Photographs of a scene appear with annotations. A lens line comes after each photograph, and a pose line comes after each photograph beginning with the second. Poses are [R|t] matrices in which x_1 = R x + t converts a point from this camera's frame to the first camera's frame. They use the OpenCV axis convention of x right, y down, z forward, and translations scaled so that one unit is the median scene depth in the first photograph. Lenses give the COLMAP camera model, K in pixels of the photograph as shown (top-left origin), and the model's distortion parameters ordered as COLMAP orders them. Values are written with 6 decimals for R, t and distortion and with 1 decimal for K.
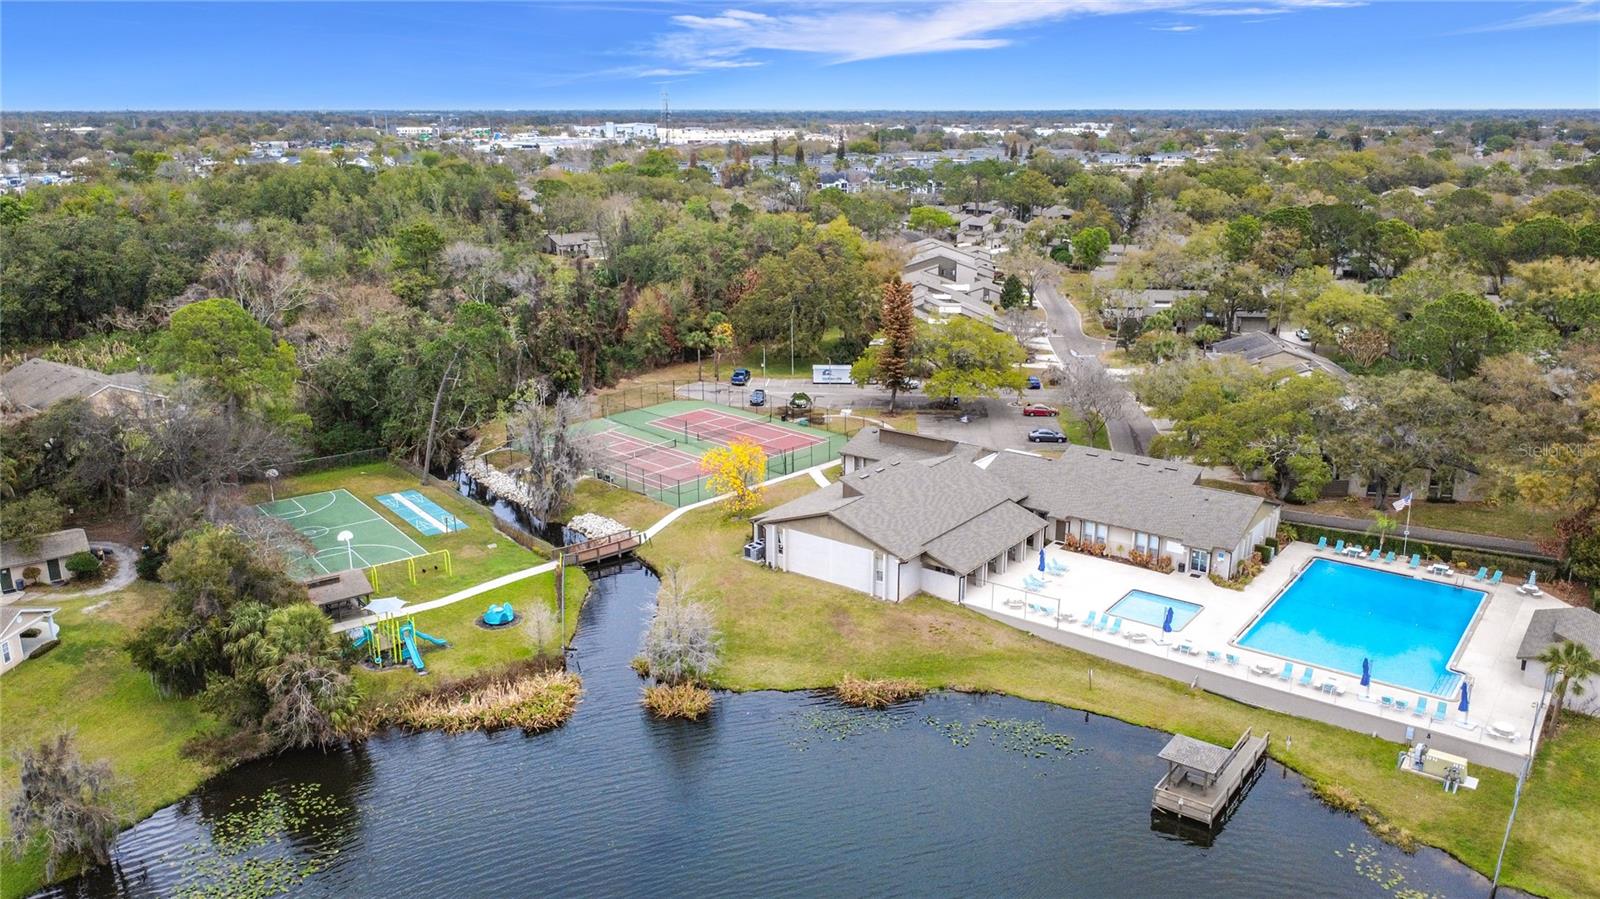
lens RADIAL K [[1204.9, 0, 800.0], [0, 1204.9, 449.5], [0, 0, 1]] dist [-0.008433, 0.001024]
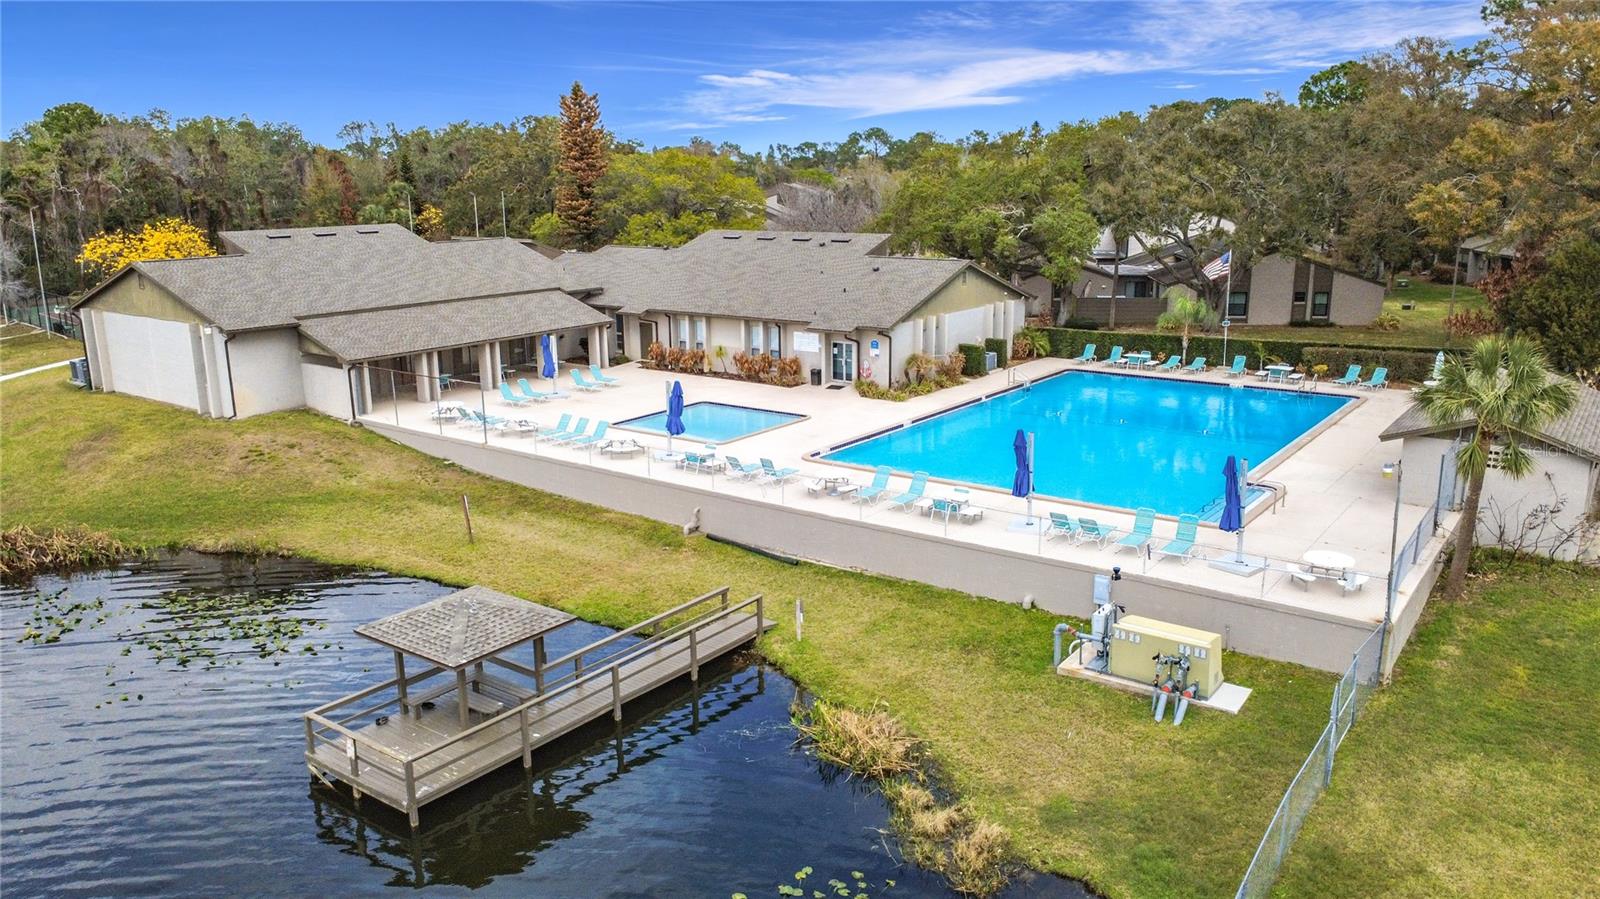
lens RADIAL K [[1161.3, 0, 800.0], [0, 1161.3, 449.5], [0, 0, 1]] dist [-0.006976, -0.006013]
pose [[0.999921, -0.012110, 0.003288, 0.395521], [0.012240, 0.999001, -0.042984, 0.199299], [-0.002764, 0.043021, 0.999070, 0.595309]]
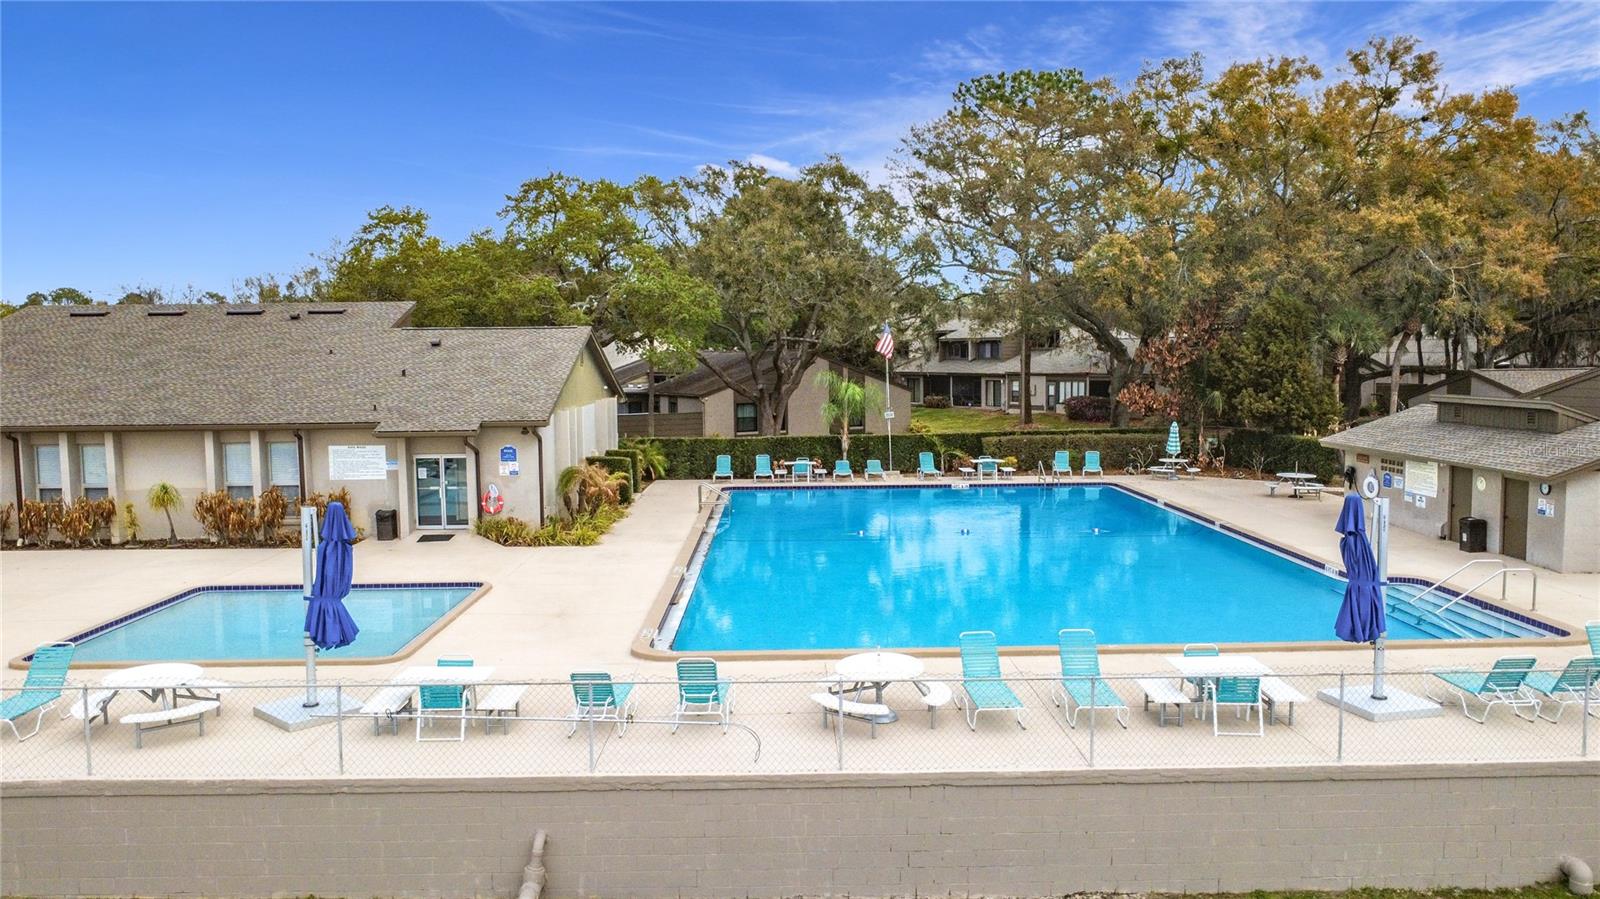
lens RADIAL K [[1161.3, 0, 800.0], [0, 1161.3, 449.5], [0, 0, 1]] dist [-0.006976, -0.006013]
pose [[0.789254, -0.058275, 0.611295, 0.285926], [0.177938, 0.974480, -0.136842, 0.177532], [-0.587721, 0.216776, 0.779482, 0.911938]]
